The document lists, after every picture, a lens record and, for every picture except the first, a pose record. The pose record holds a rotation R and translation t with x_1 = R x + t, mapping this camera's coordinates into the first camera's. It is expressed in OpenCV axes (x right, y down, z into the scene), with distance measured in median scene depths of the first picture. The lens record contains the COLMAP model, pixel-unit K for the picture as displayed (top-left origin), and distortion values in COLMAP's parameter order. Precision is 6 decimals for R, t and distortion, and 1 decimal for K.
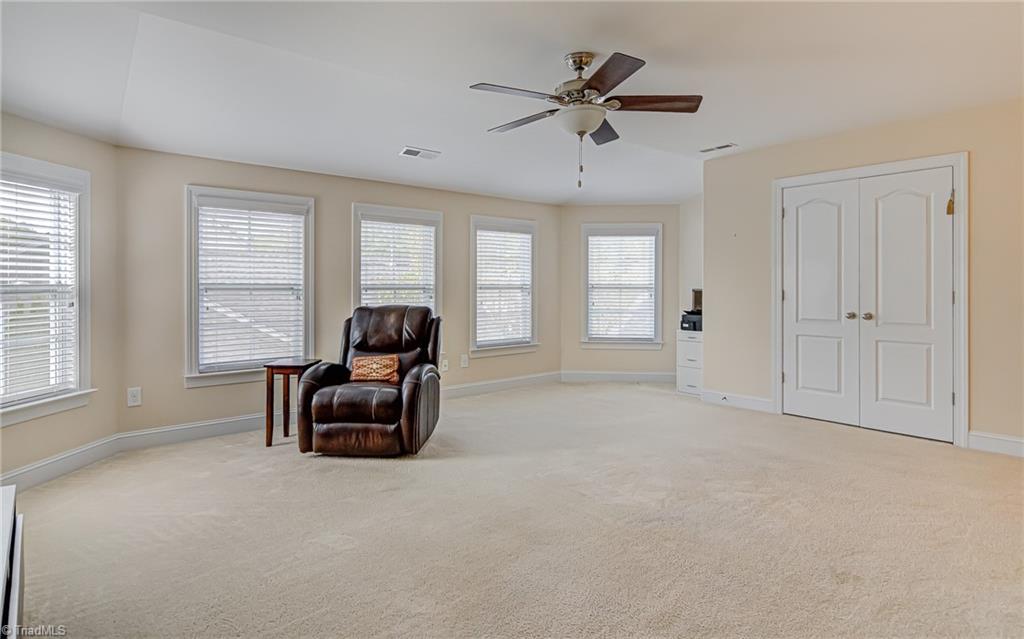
lens RADIAL K [[541.2, 0, 505.0], [0, 541.2, 286.9], [0, 0, 1]] dist [-0.001017, -0.000093]
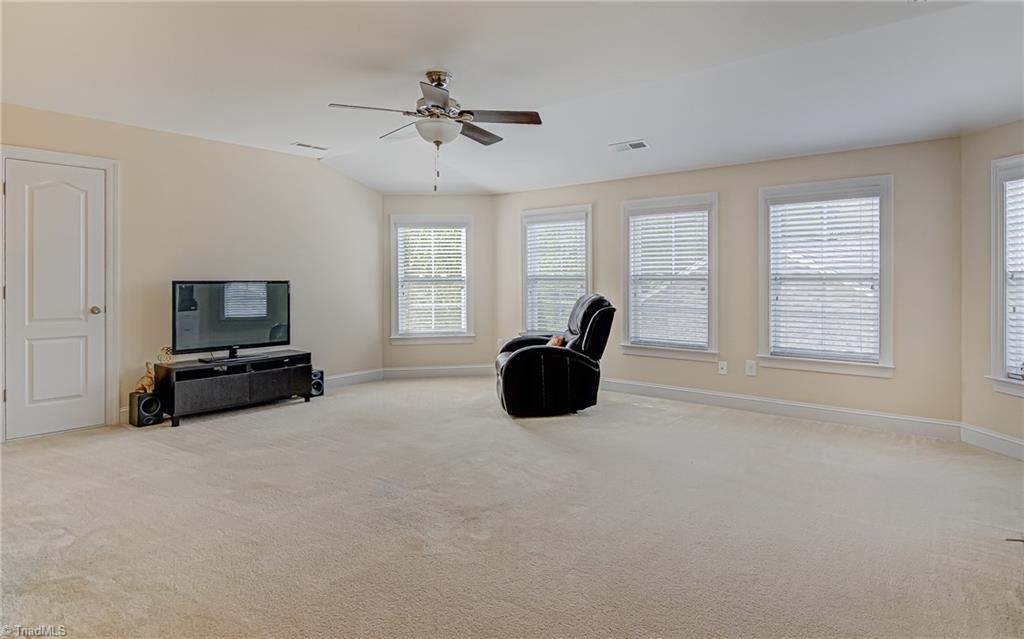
lens RADIAL K [[541.2, 0, 505.0], [0, 541.2, 286.9], [0, 0, 1]] dist [-0.001017, -0.000093]
pose [[0.187195, 0.016718, -0.982181, 0.765681], [0.002982, 0.999841, 0.017587, -0.001458], [0.982318, -0.006221, 0.187115, 0.552275]]
